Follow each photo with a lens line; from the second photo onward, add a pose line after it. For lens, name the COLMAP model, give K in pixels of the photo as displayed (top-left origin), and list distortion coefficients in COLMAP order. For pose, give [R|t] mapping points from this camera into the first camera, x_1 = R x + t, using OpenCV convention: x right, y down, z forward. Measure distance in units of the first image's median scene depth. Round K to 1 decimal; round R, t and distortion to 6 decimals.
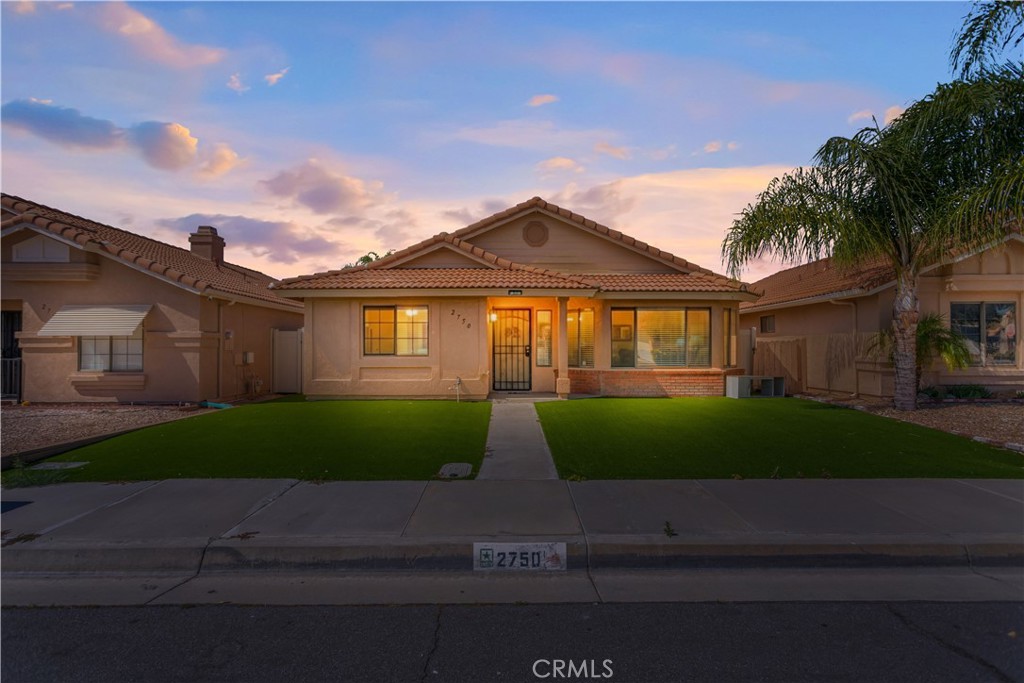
lens RADIAL K [[489.2, 0, 512.8], [0, 489.2, 348.2], [0, 0, 1]] dist [0.002921, 0.000761]
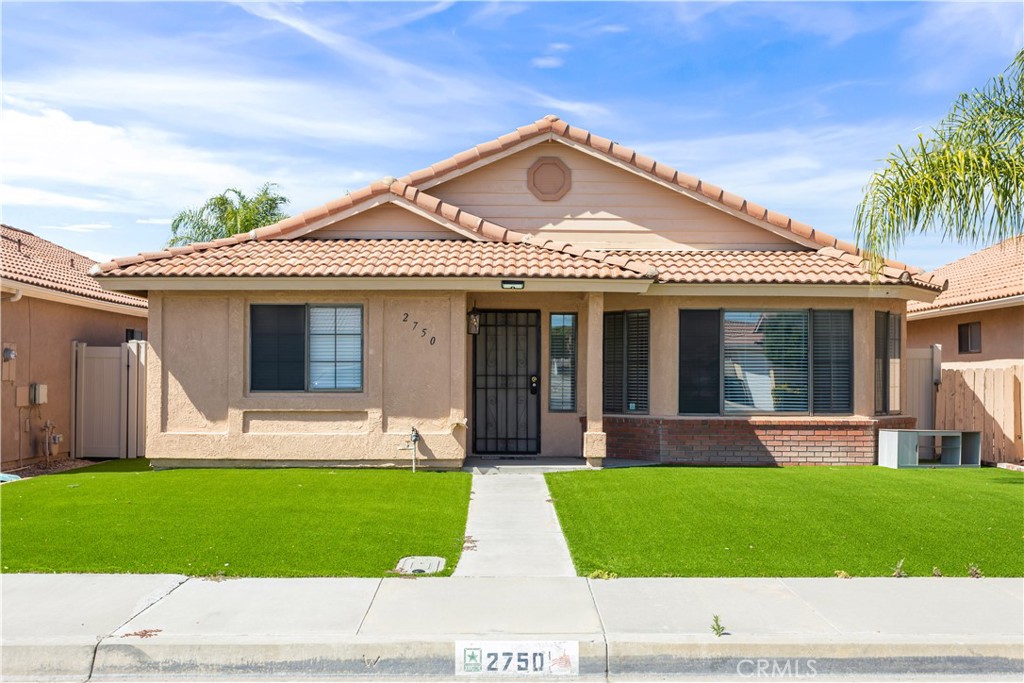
lens RADIAL K [[1054.3, 0, 512.0], [0, 1054.3, 341.5], [0, 0, 1]] dist [-0.003120, 0.001043]
pose [[0.999978, 0.005065, 0.004220, -0.001006], [-0.004915, 0.999380, -0.034869, -0.001675], [-0.004394, 0.034847, 0.999383, -0.262971]]
